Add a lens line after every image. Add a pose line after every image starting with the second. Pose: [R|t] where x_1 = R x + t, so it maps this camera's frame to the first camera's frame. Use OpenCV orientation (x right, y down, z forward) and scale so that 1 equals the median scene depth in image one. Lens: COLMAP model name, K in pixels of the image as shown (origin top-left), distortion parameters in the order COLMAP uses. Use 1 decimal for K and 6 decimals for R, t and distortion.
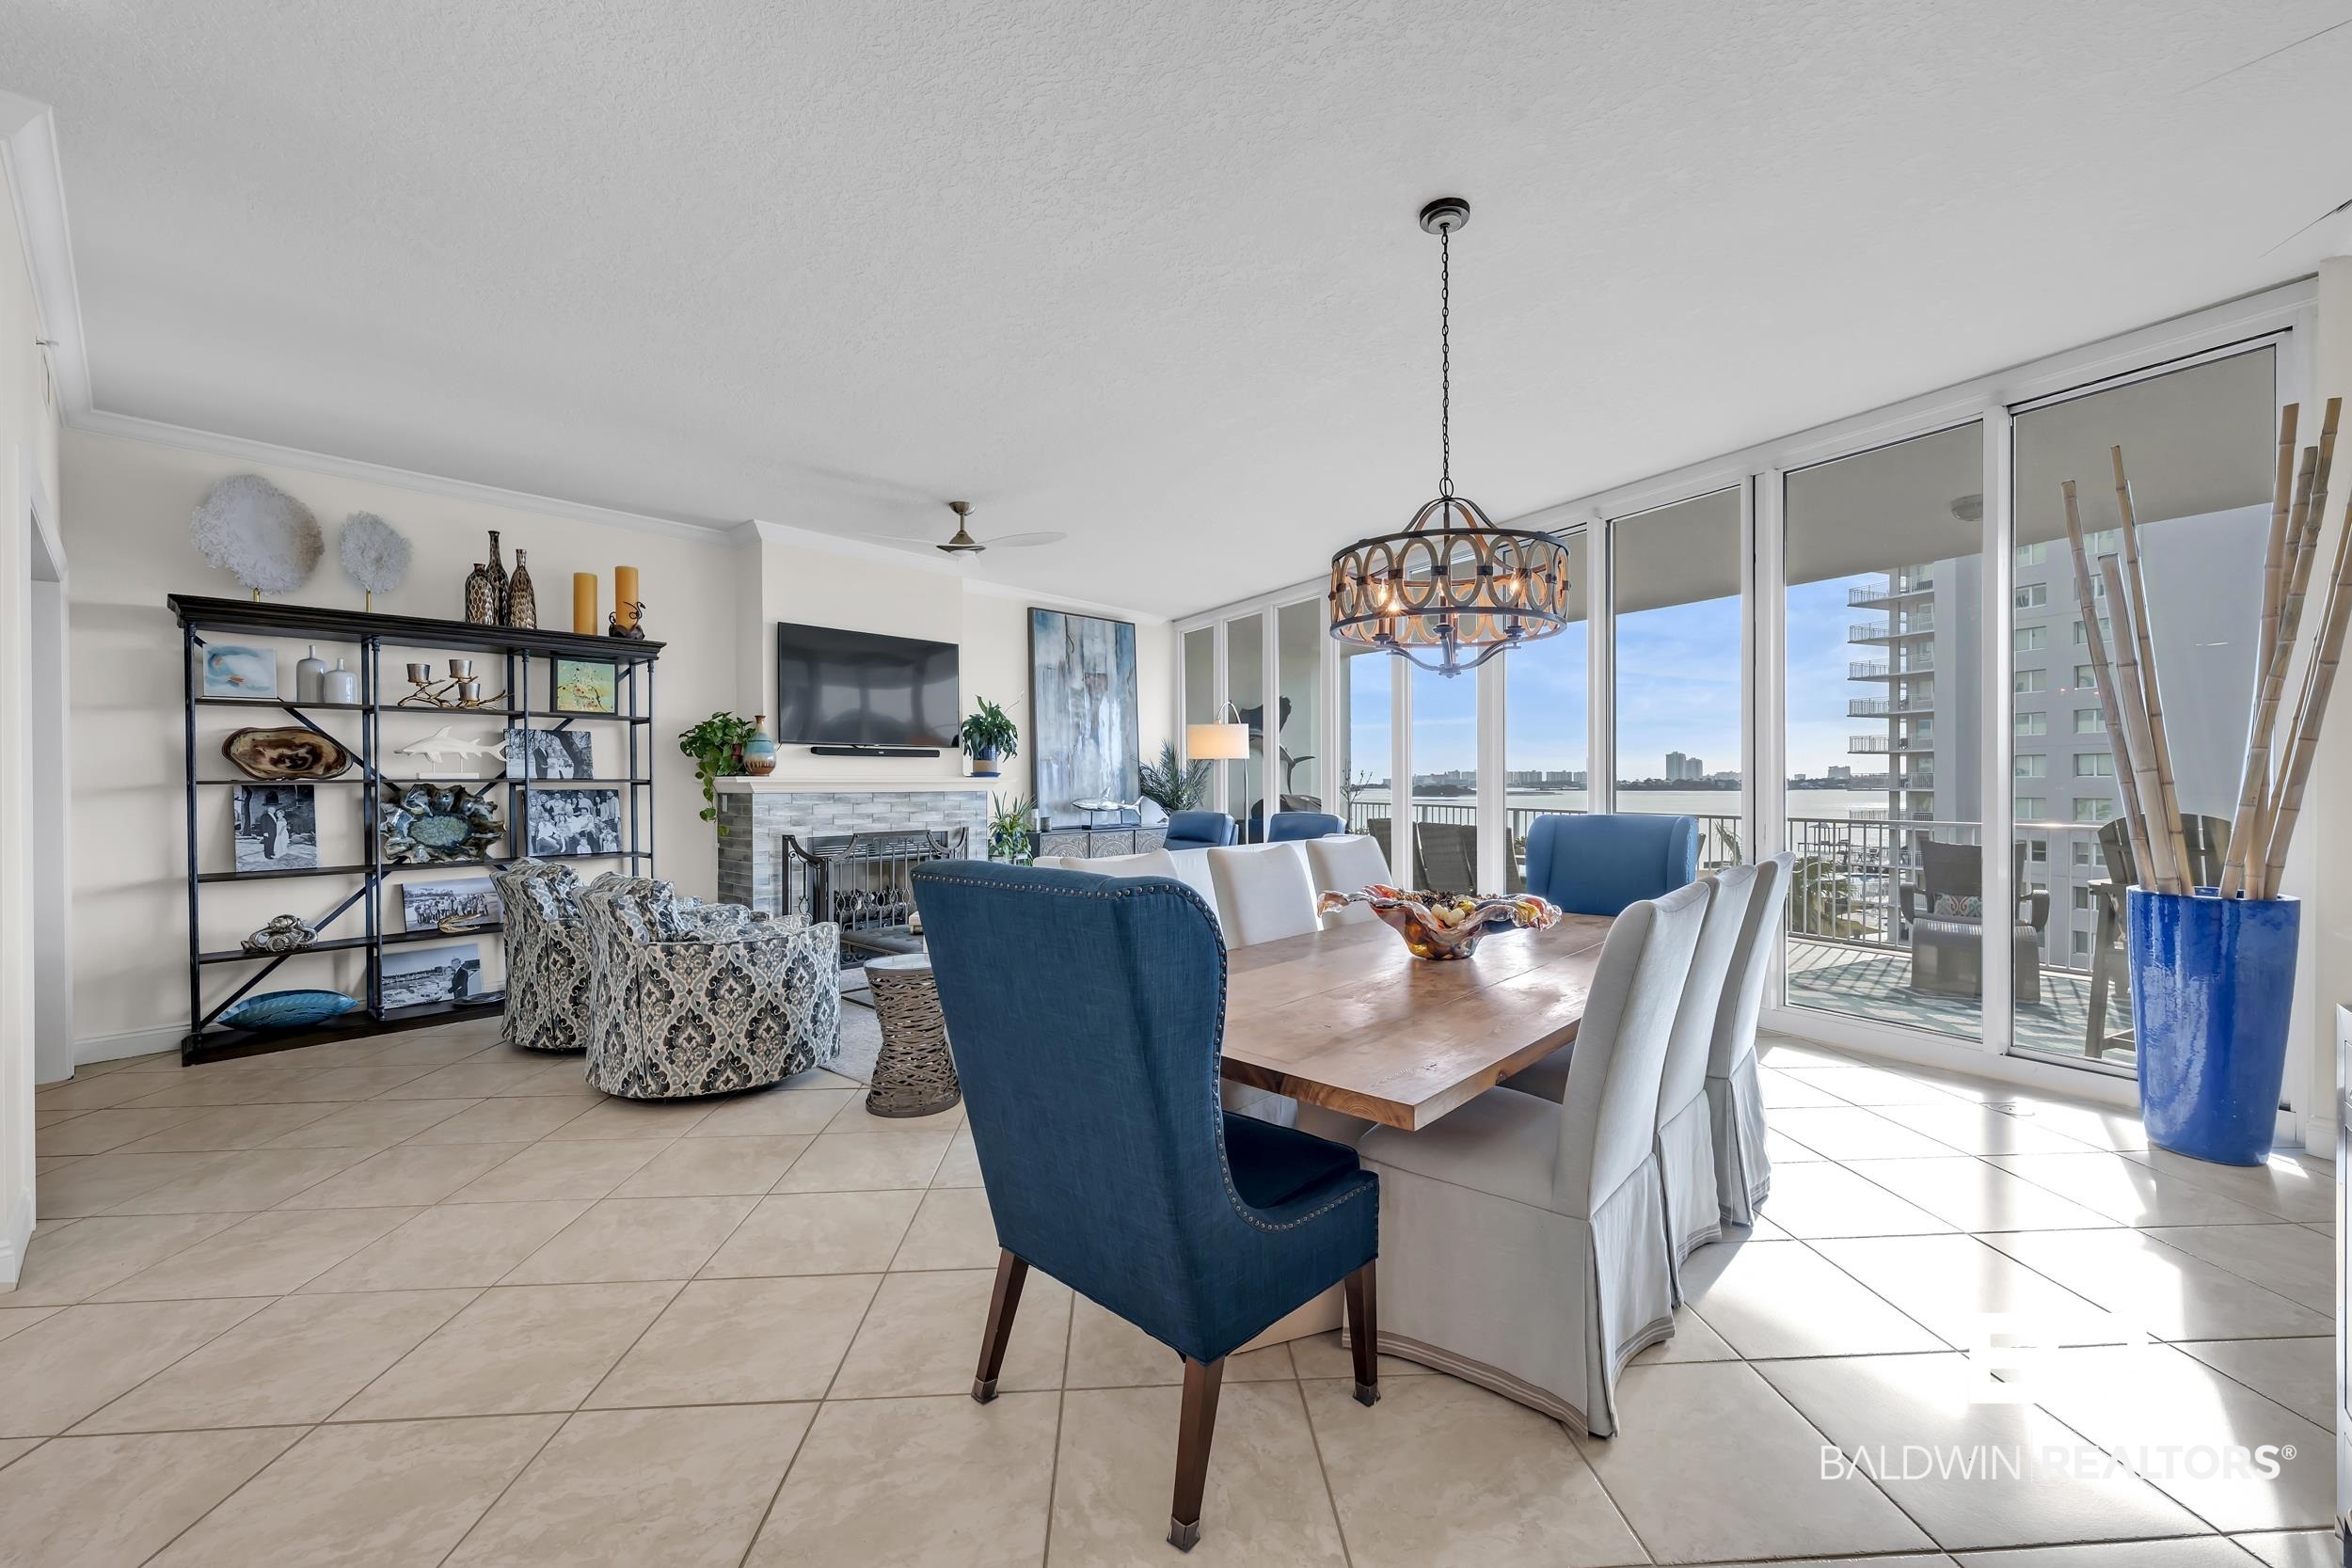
lens RADIAL K [[930.2, 0, 1185.5], [0, 930.2, 784.9], [0, 0, 1]] dist [0.002681, -0.000136]
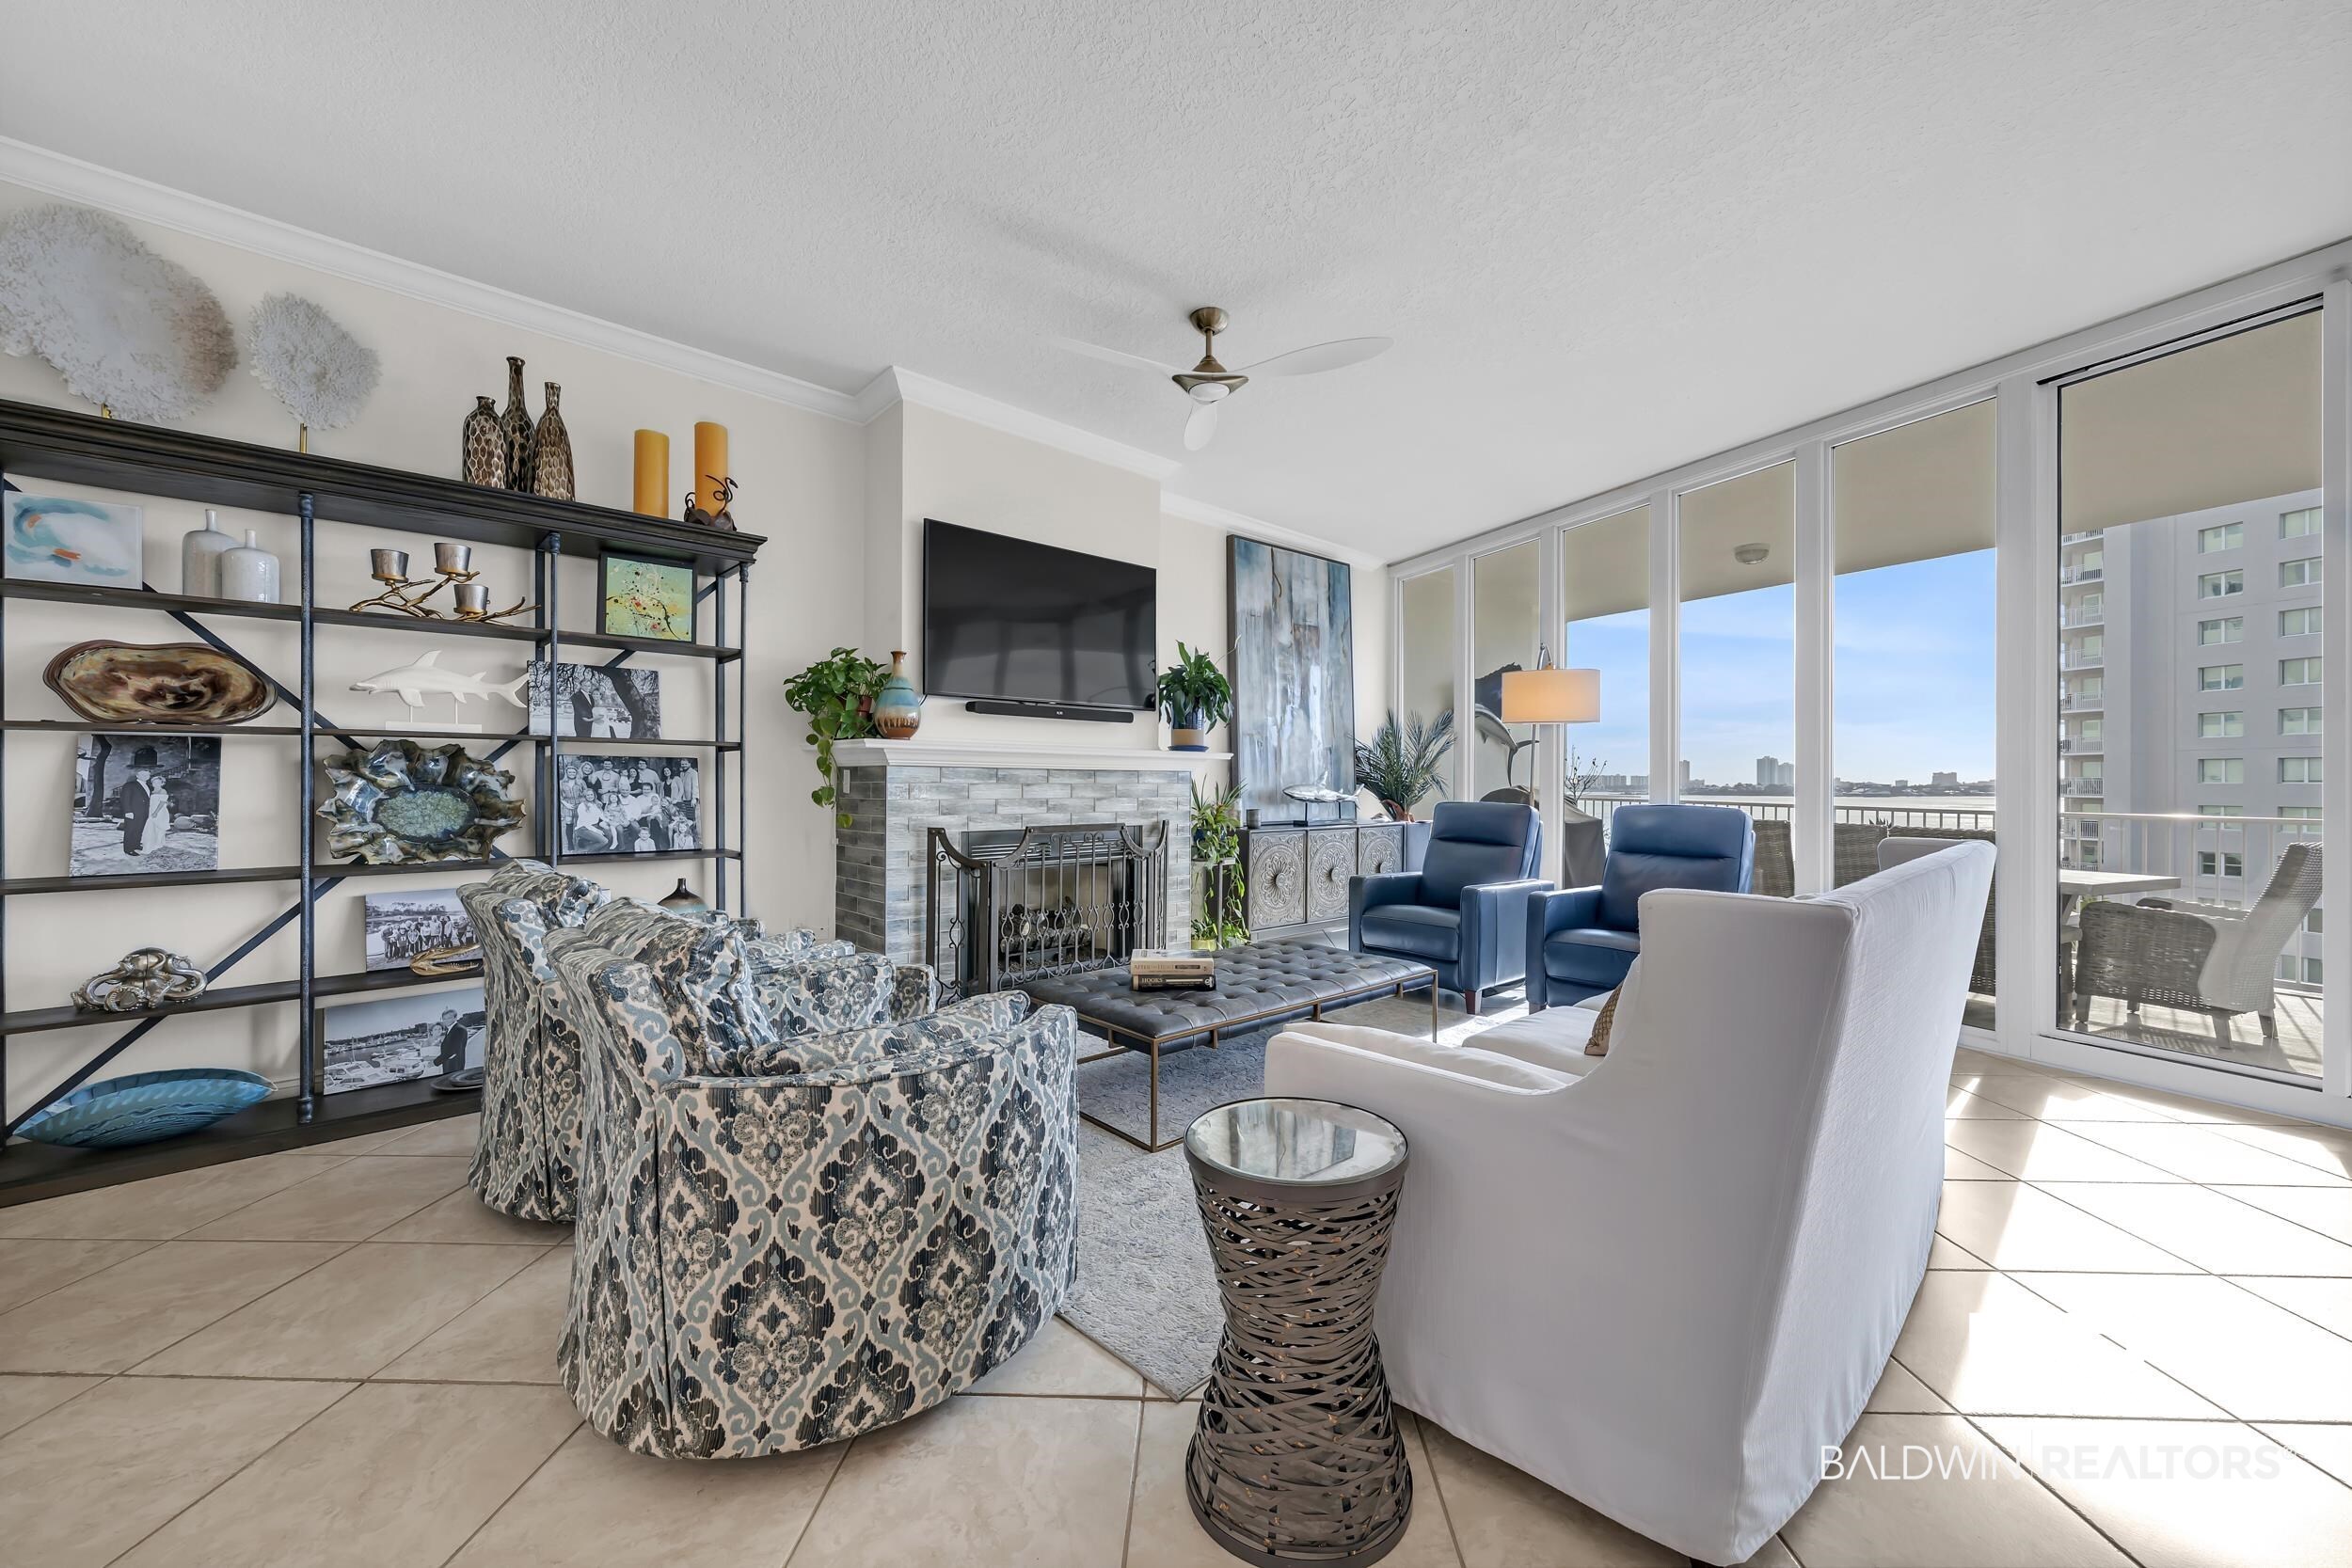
lens RADIAL K [[892.7, 0, 1188.2], [0, 892.7, 778.5], [0, 0, 1]] dist [-0.000049, 0.000277]
pose [[0.996191, 0.007625, -0.086867, -0.179231], [-0.008337, 0.999934, -0.007845, 0.020551], [0.086801, 0.008539, 0.996189, 0.350579]]
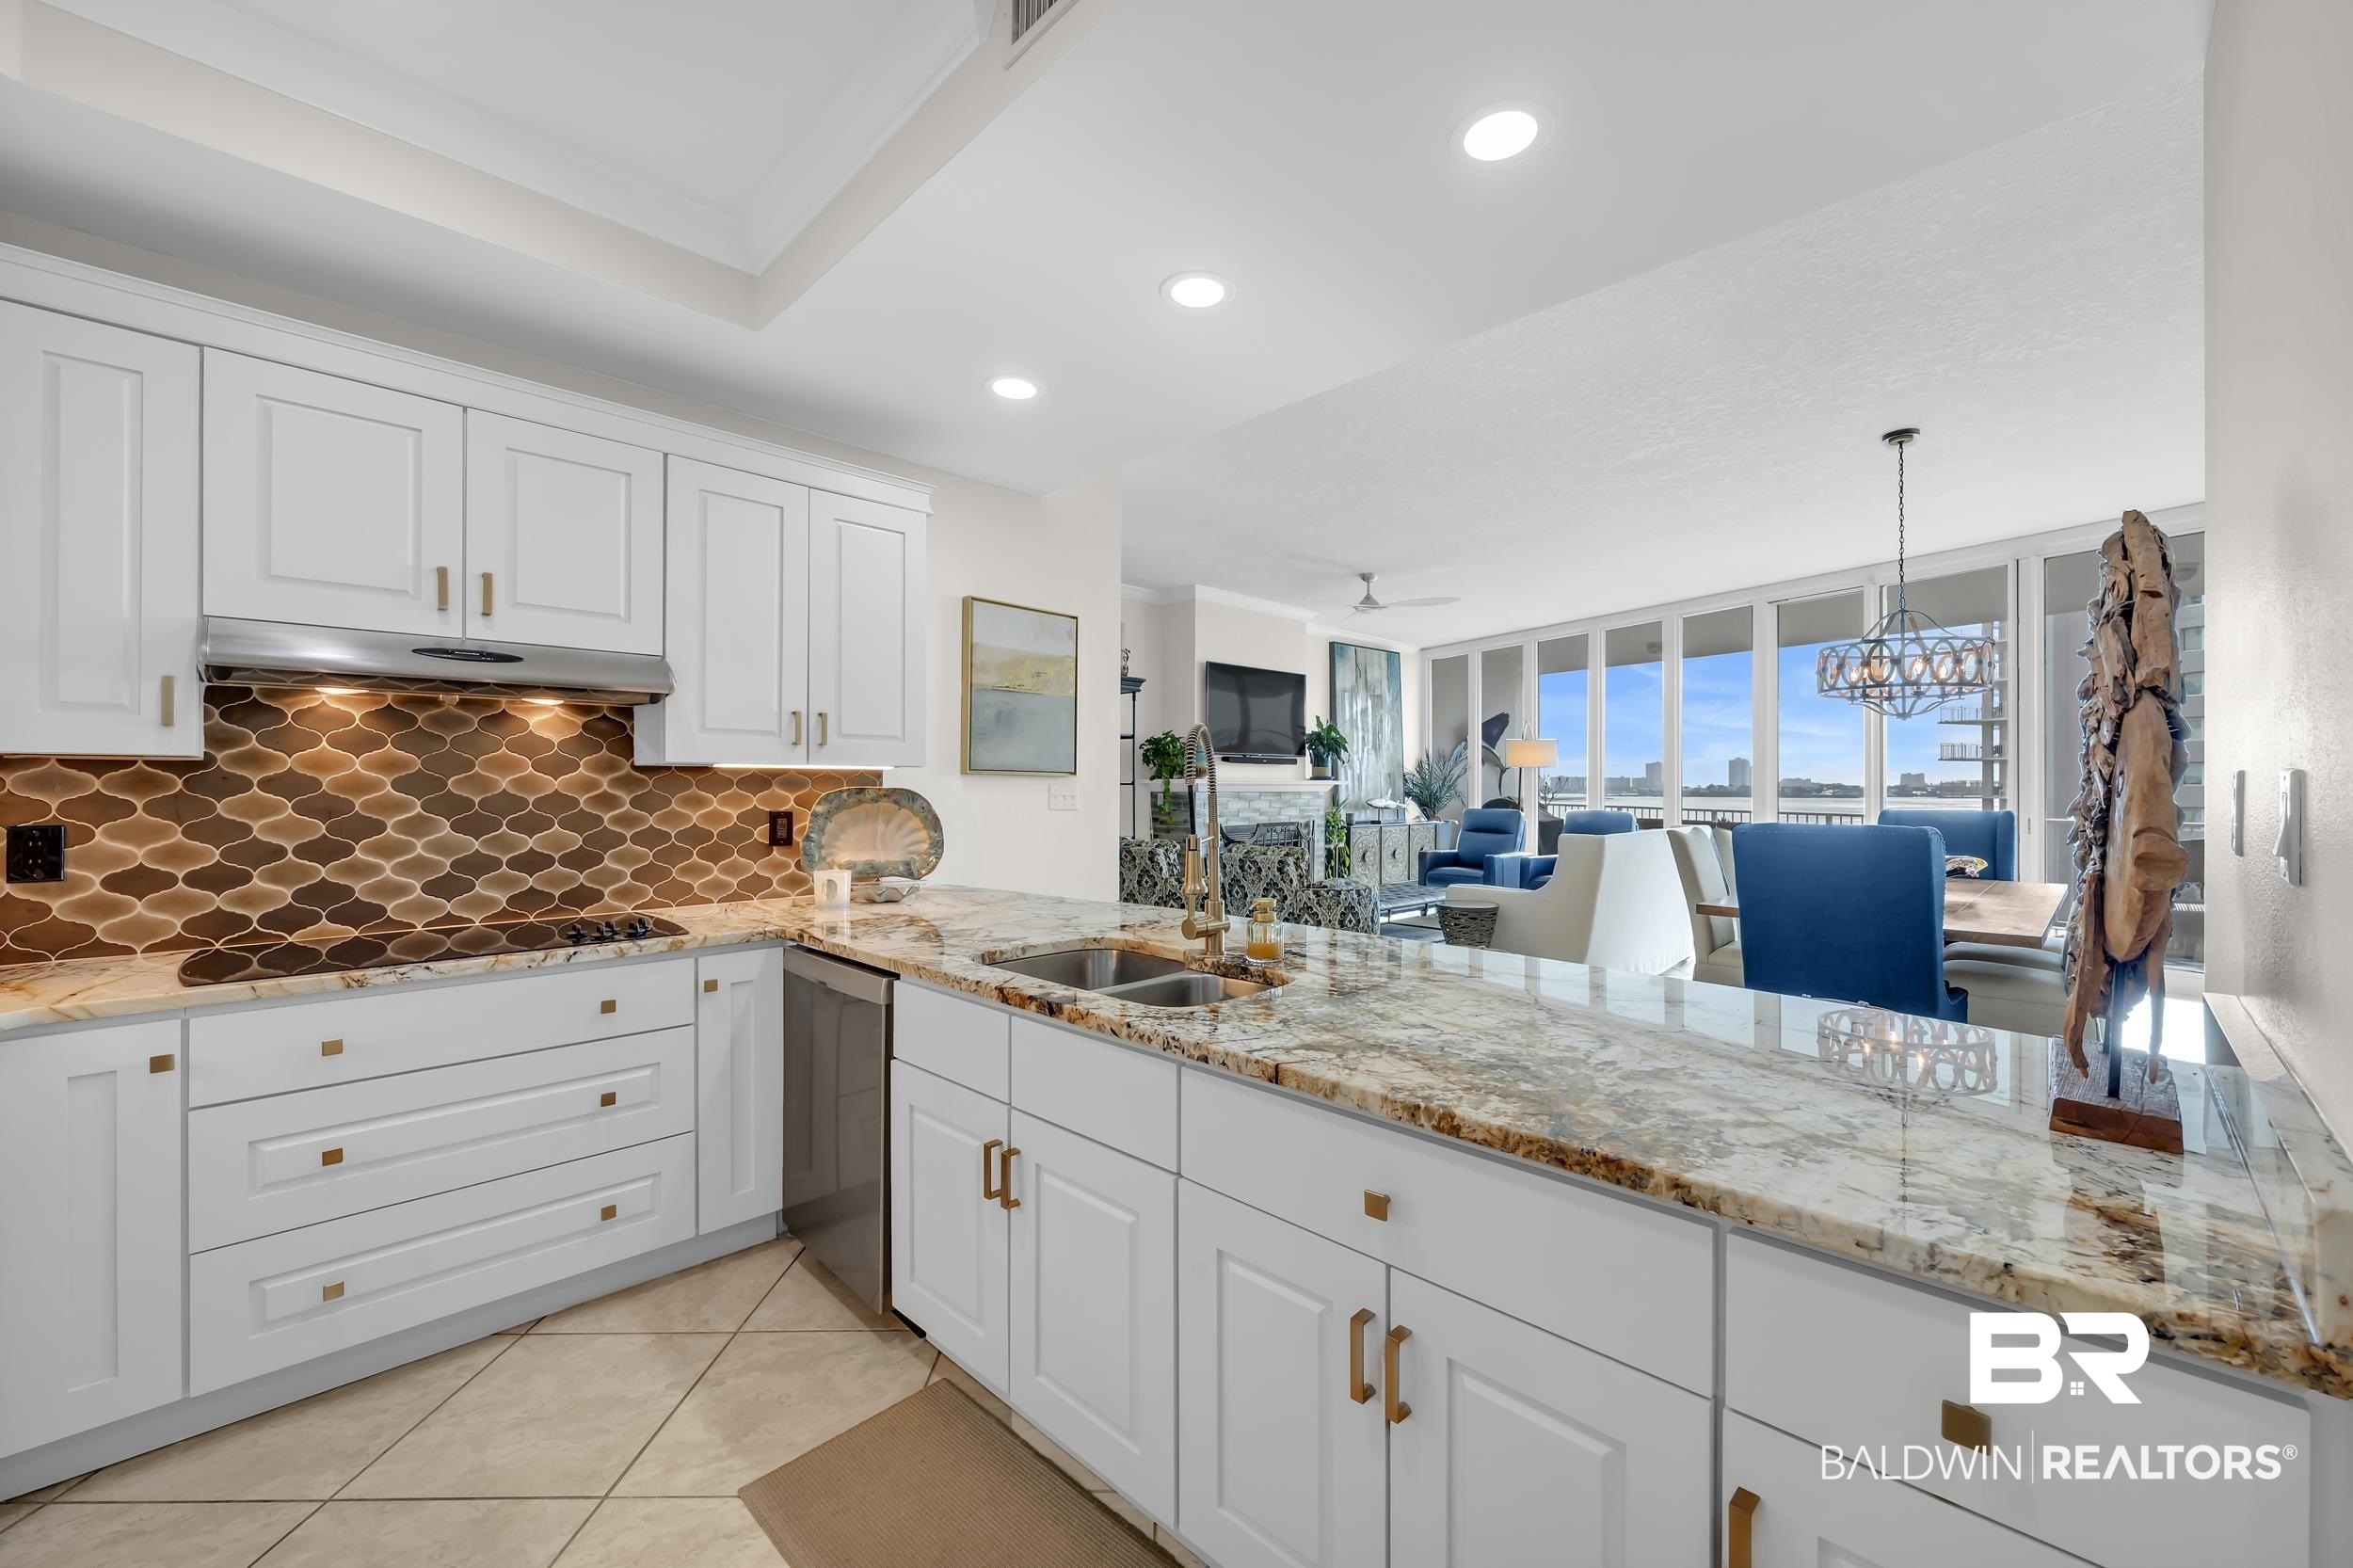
lens RADIAL K [[930.7, 0, 1188.0], [0, 930.7, 773.9], [0, 0, 1]] dist [0.002681, -0.000136]
pose [[0.998869, 0.005396, -0.047243, -0.390819], [-0.006122, 0.999865, -0.015227, 0.003811], [0.047154, 0.015499, 0.998767, -0.299221]]
